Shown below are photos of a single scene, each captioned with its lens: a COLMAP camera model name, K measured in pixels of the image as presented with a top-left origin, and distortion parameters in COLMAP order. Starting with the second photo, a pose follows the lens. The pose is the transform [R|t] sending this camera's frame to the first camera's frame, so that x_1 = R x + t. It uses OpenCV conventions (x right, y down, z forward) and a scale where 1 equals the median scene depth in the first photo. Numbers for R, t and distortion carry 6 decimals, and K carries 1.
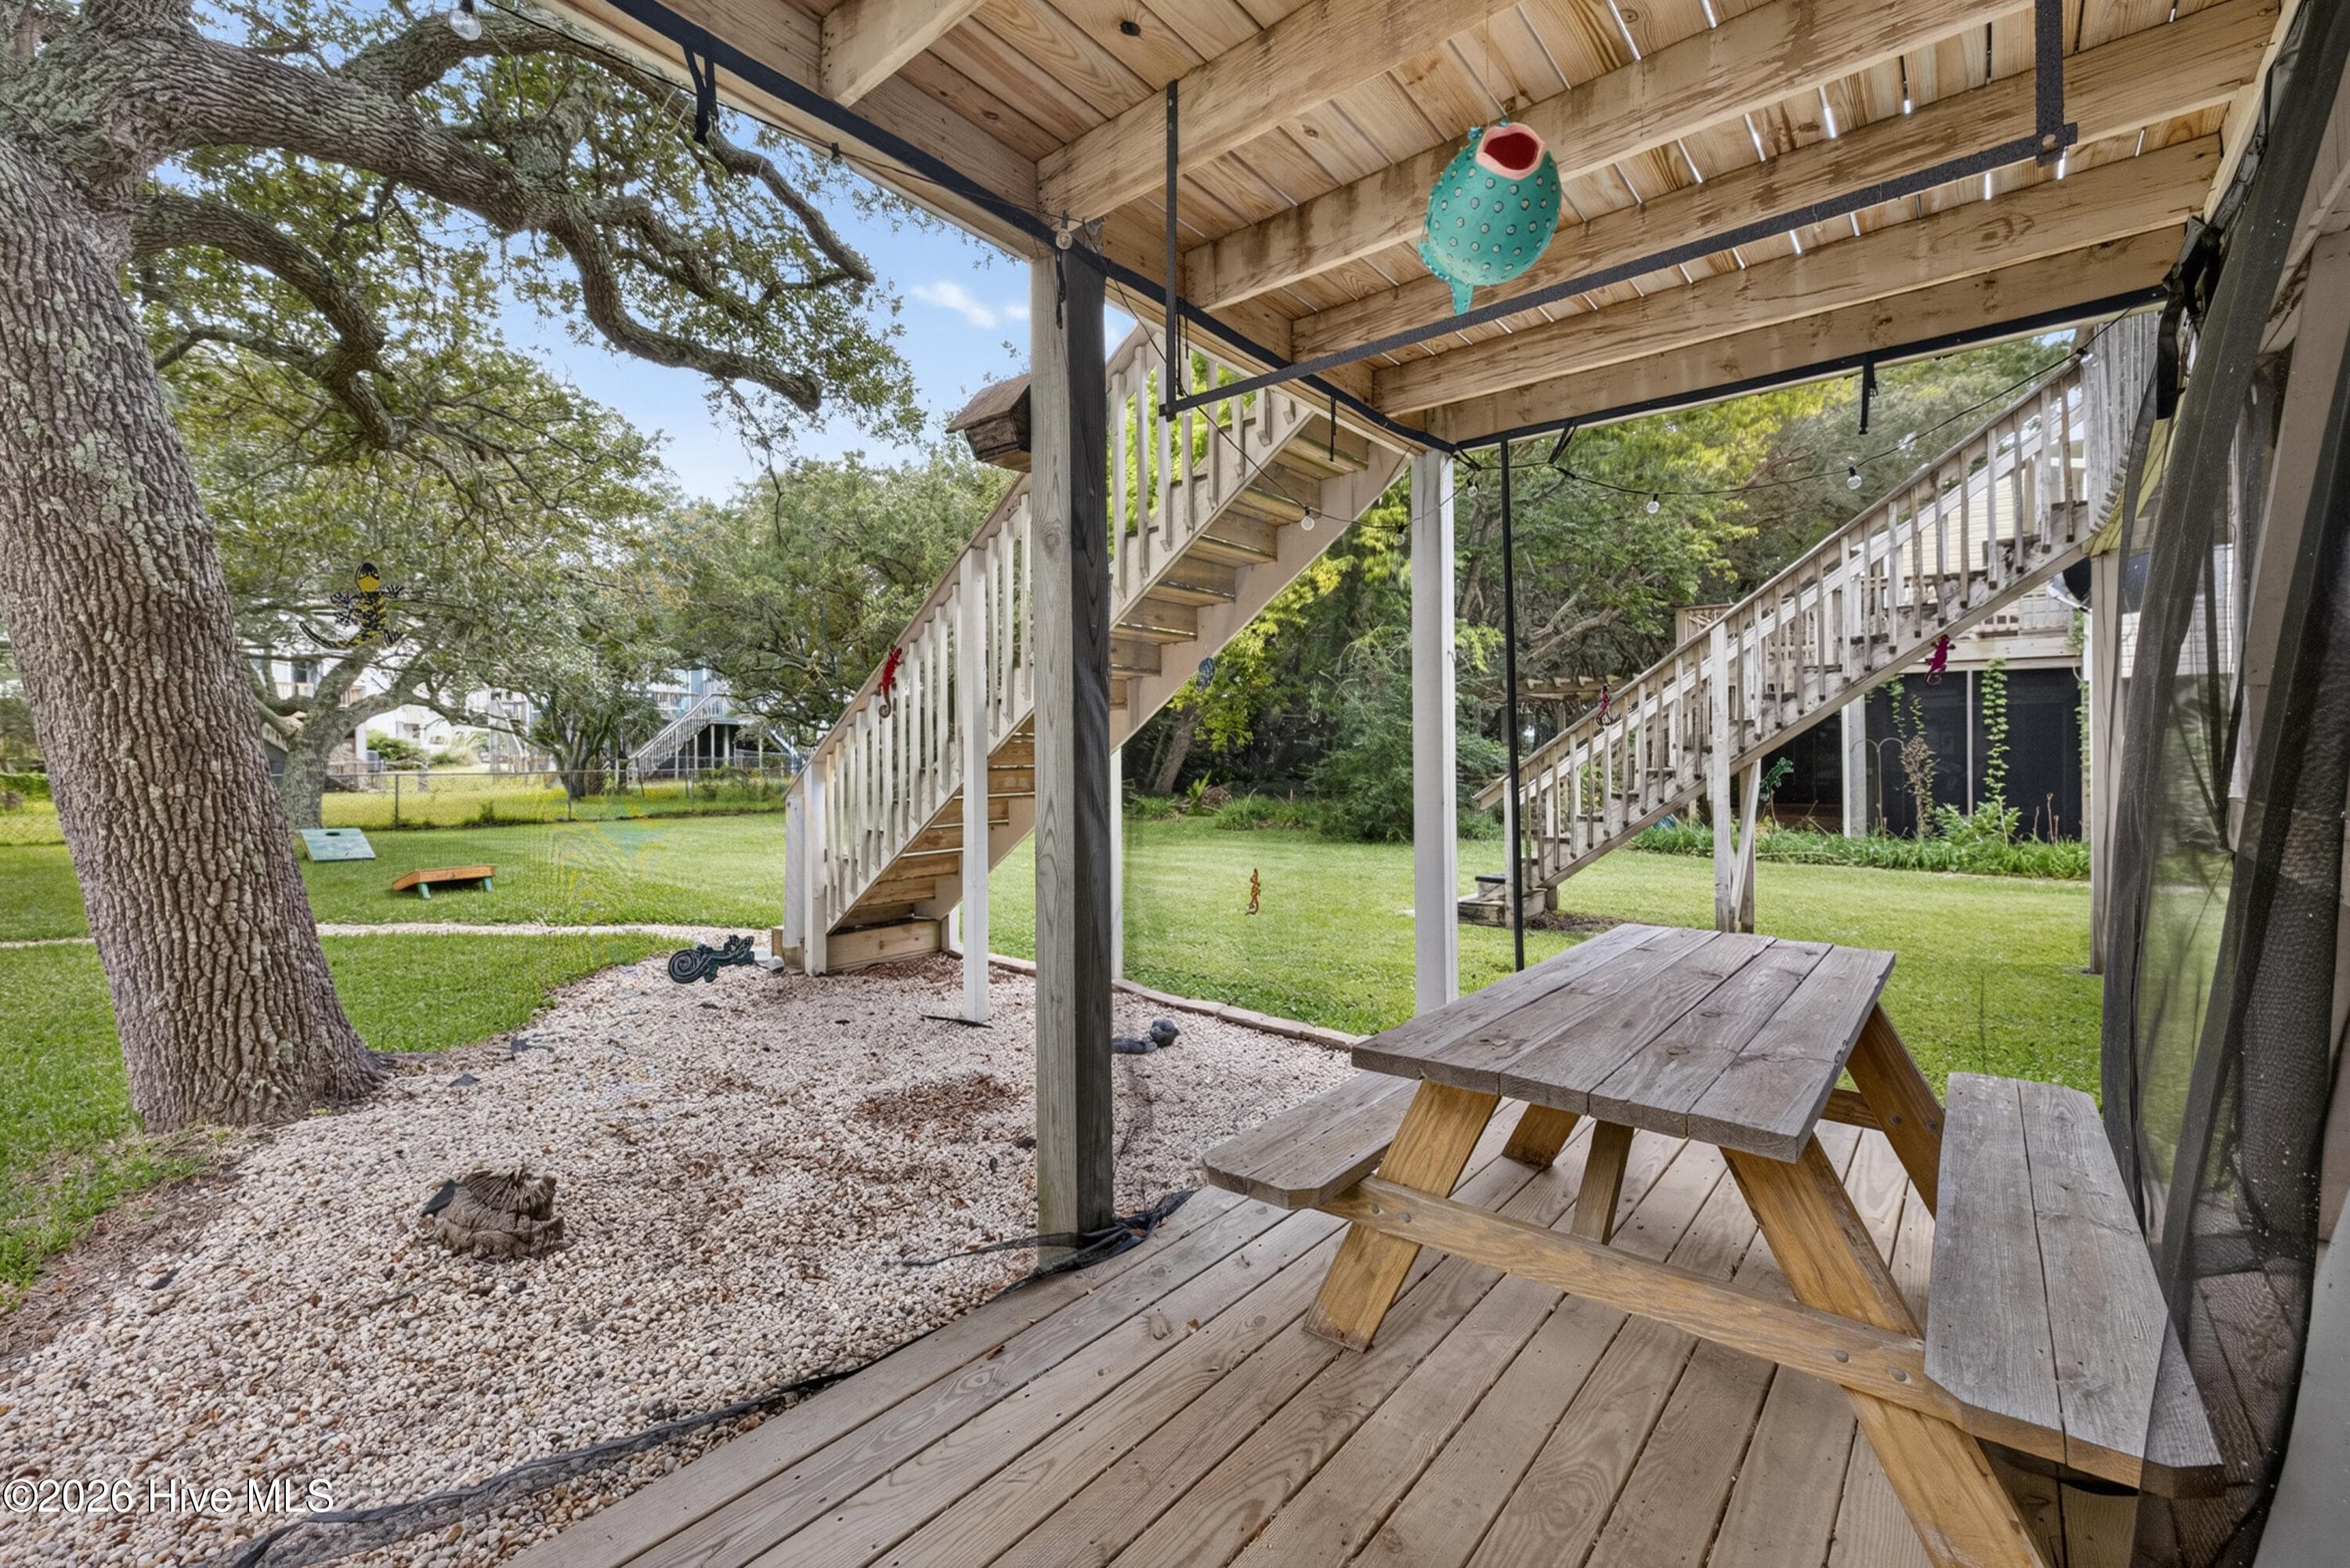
lens RADIAL K [[977.0, 0, 1167.3], [0, 977.0, 774.1], [0, 0, 1]] dist [0.001559, -0.000121]
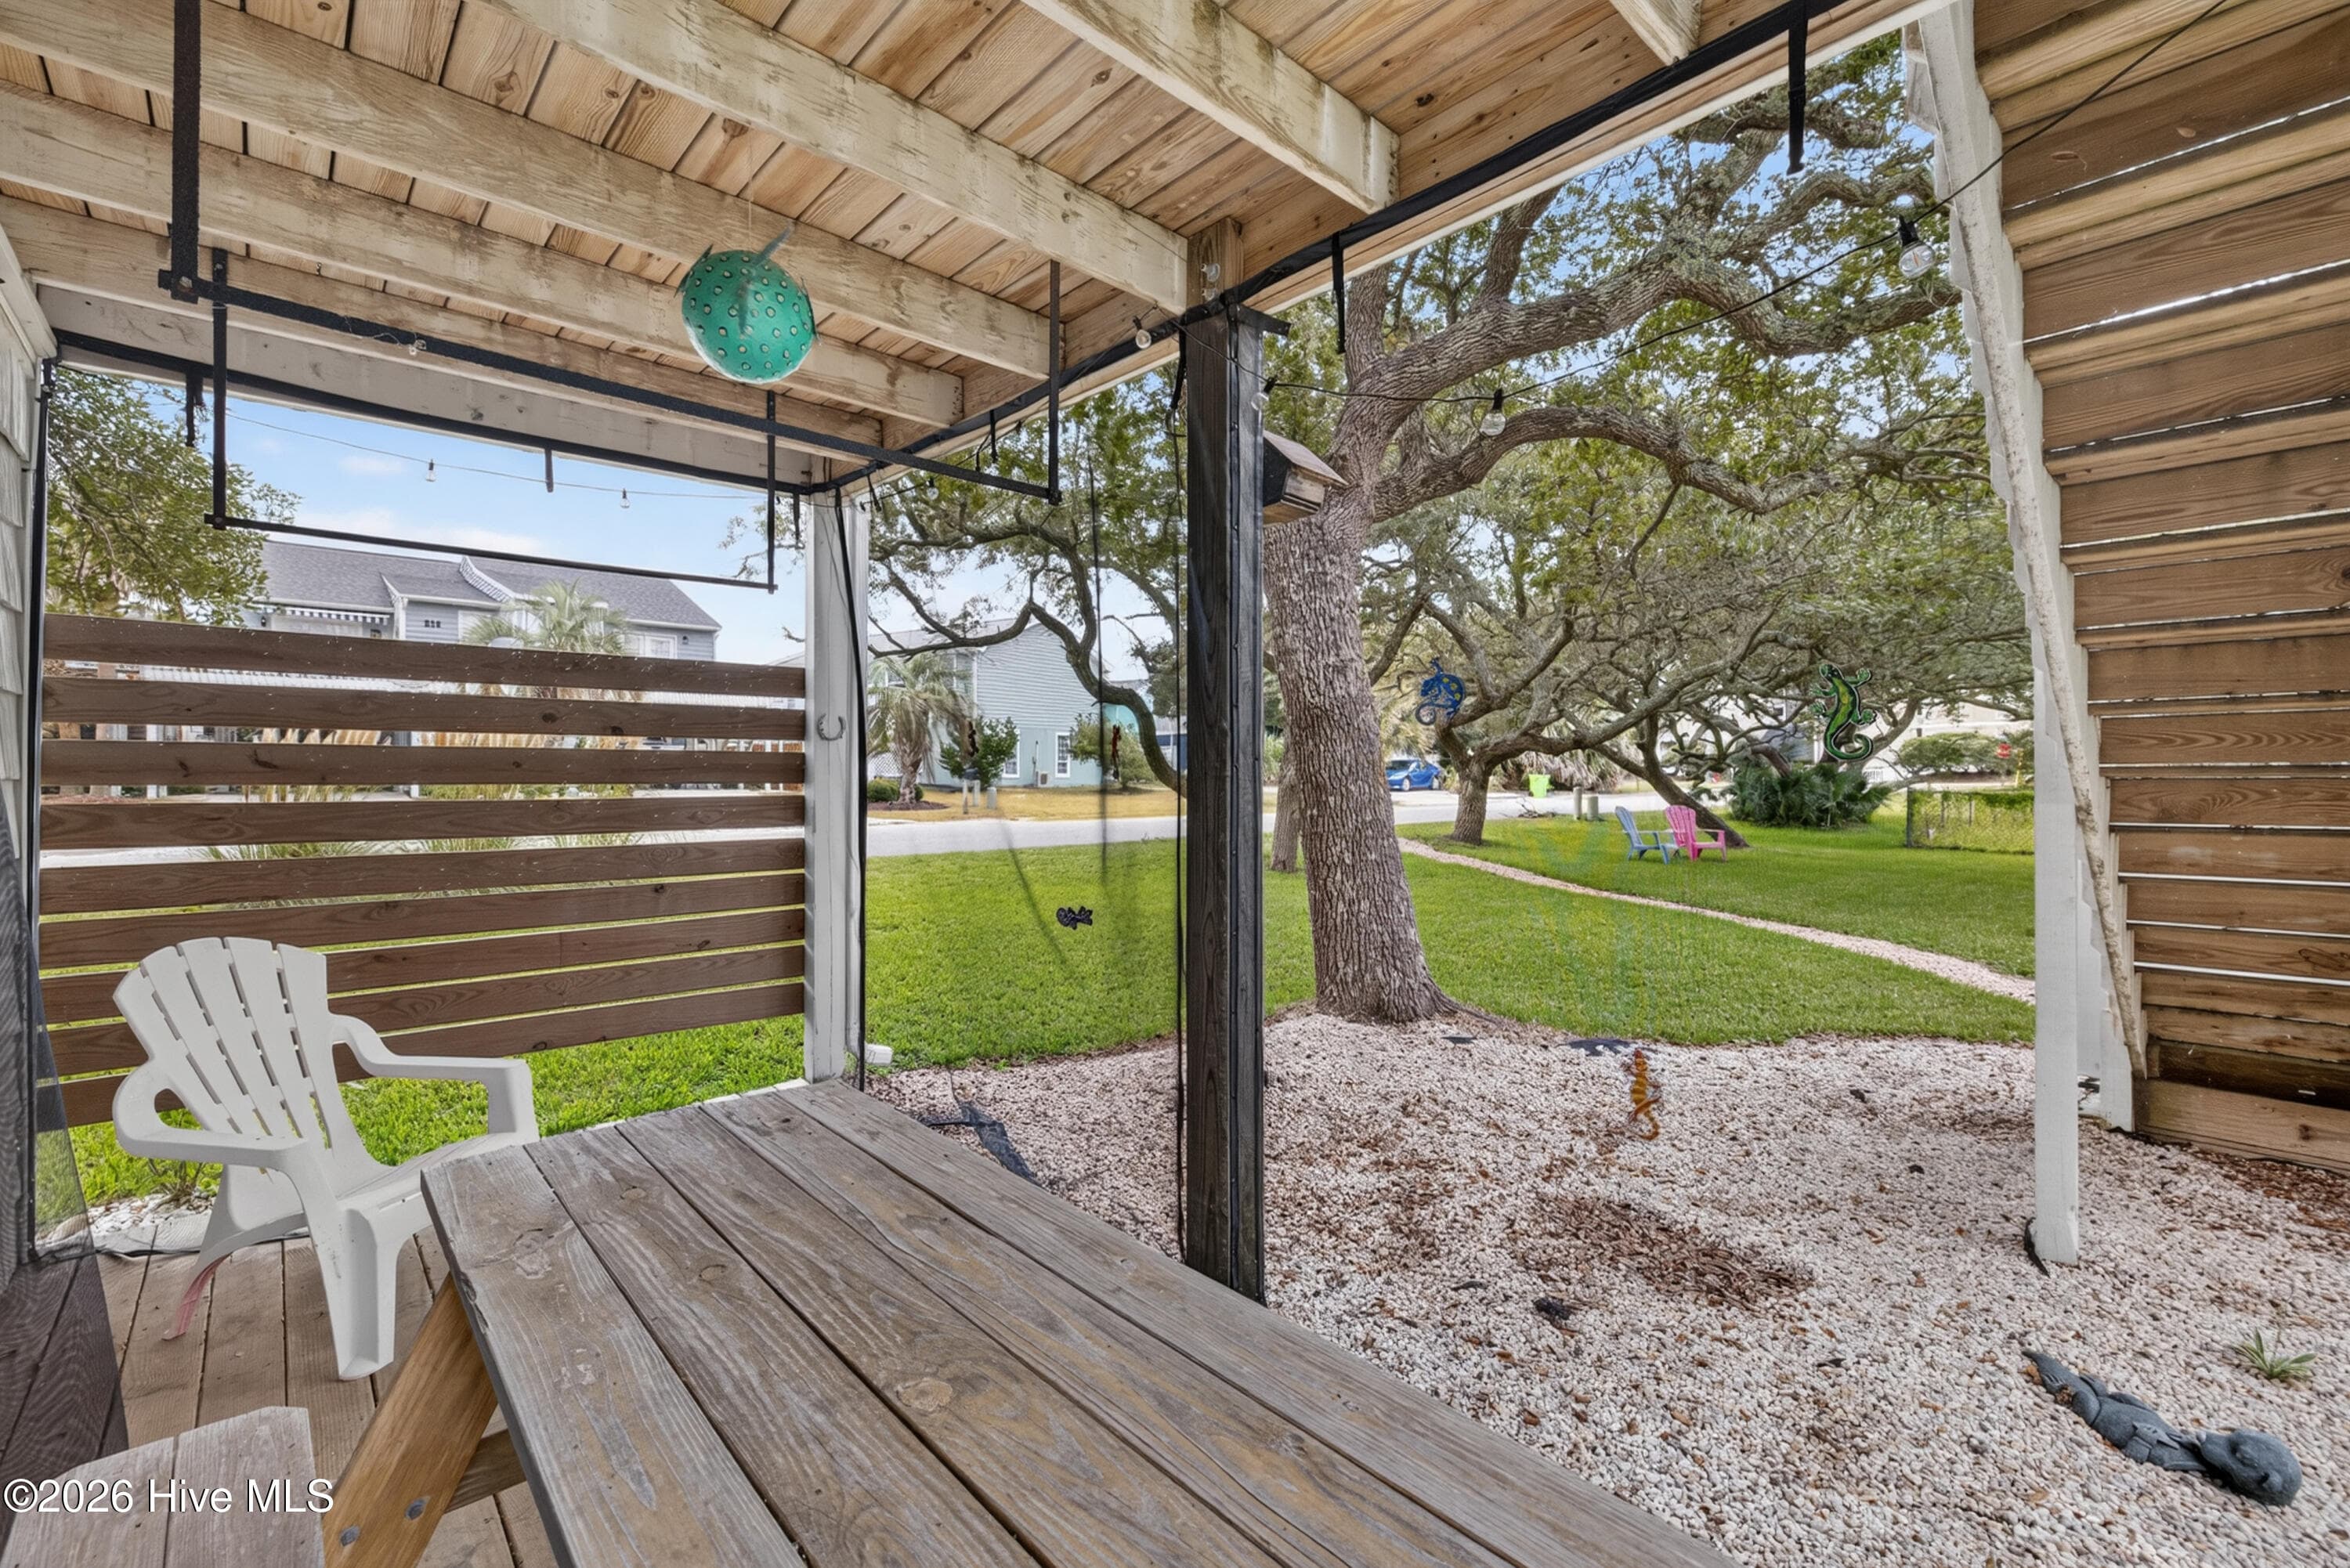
lens RADIAL K [[977.0, 0, 1167.3], [0, 977.0, 774.1], [0, 0, 1]] dist [0.001559, -0.000121]
pose [[-0.142694, -0.003608, -0.989760, 0.753649], [-0.008180, 0.999964, -0.002466, -0.045306], [0.989733, 0.007744, -0.142719, 0.919818]]
